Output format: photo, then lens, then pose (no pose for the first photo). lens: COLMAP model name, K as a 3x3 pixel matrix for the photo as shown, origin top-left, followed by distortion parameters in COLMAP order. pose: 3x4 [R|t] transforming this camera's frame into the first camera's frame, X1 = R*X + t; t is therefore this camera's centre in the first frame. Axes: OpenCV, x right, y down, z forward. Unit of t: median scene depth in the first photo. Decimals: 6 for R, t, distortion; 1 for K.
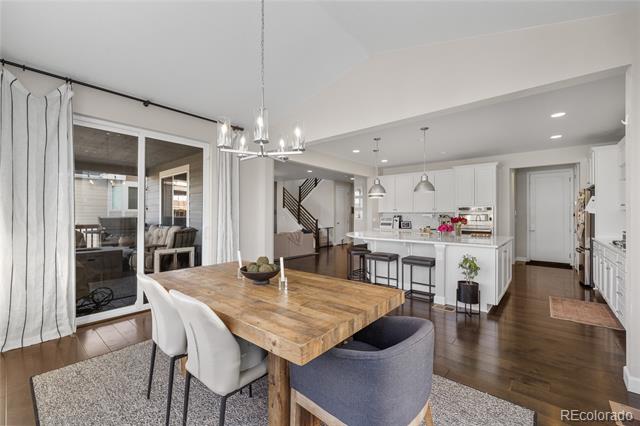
lens RADIAL K [[277.6, 0, 320.0], [0, 277.6, 213.0], [0, 0, 1]] dist [0.026644, -0.000078]
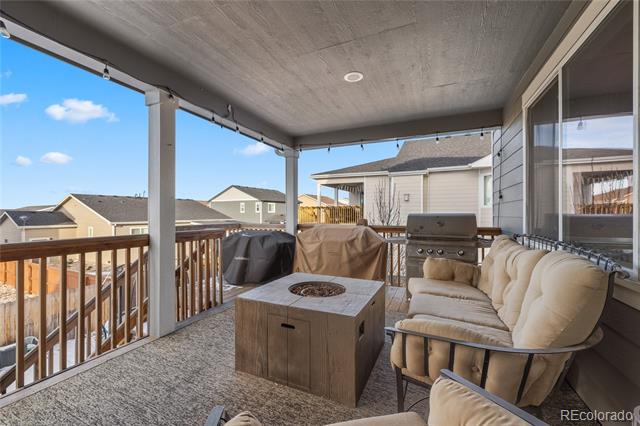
lens RADIAL K [[274.5, 0, 320.0], [0, 274.5, 213.0], [0, 0, 1]] dist [0.000623, 0.000088]
pose [[0.270636, -0.003971, -0.962673, -0.333548], [0.005131, 0.999983, -0.002683, 0.014884], [0.962668, -0.004213, 0.270652, 0.703642]]
